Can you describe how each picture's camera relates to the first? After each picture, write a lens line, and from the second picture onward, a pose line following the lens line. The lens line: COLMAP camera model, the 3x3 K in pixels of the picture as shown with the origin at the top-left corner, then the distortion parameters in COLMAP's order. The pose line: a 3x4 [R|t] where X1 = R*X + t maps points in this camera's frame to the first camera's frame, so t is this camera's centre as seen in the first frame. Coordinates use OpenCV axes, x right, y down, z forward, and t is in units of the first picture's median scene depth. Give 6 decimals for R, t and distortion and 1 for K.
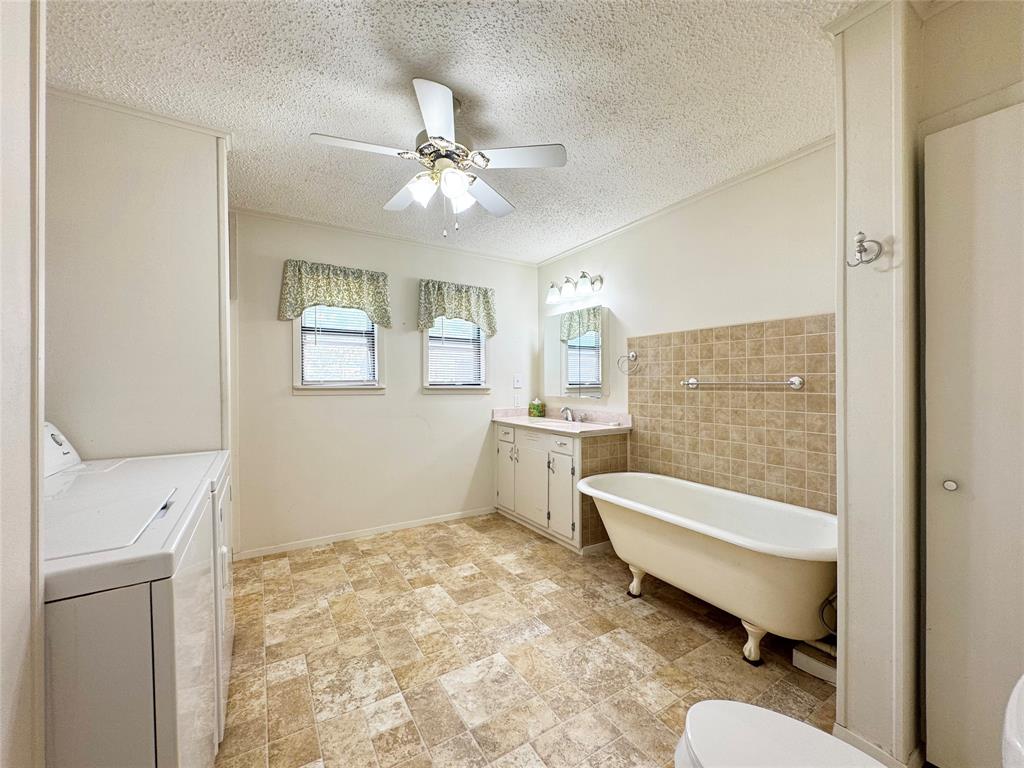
lens RADIAL K [[412.2, 0, 512.9], [0, 412.2, 382.8], [0, 0, 1]] dist [-0.002997, 0.000781]
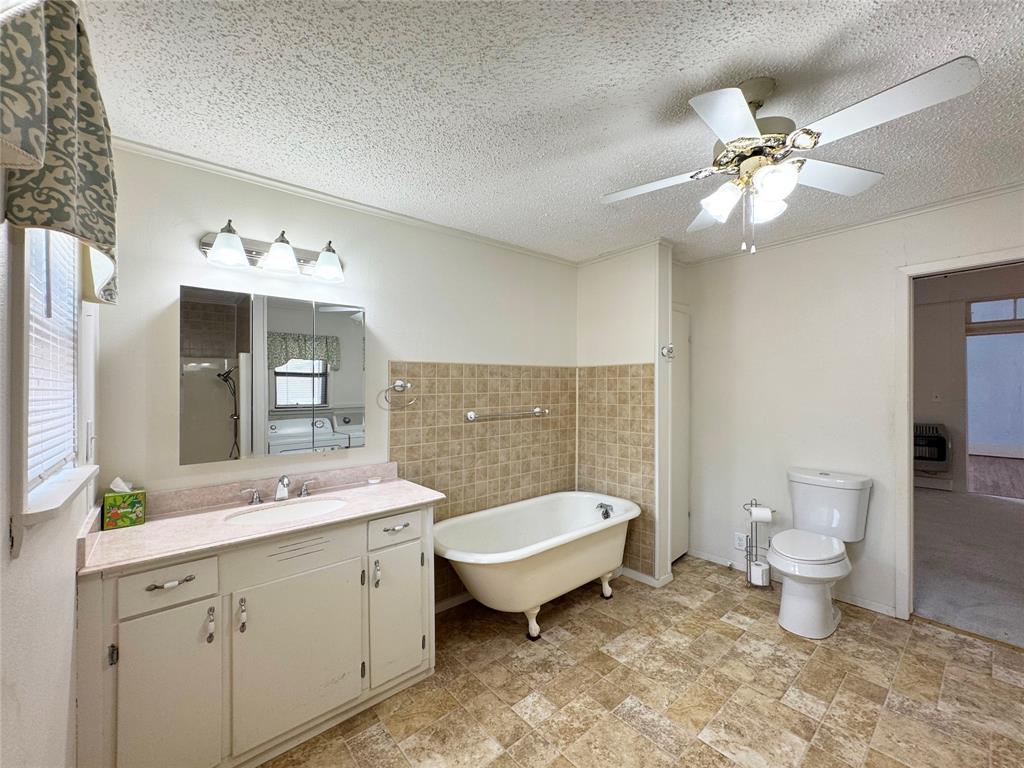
lens RADIAL K [[412.2, 0, 512.5], [0, 412.2, 386.3], [0, 0, 1]] dist [-0.002997, 0.000781]
pose [[-0.145469, 0.006937, 0.989338, -0.616724], [0.012613, 0.999907, -0.005157, -0.068774], [-0.989282, 0.011729, -0.145543, 1.096490]]
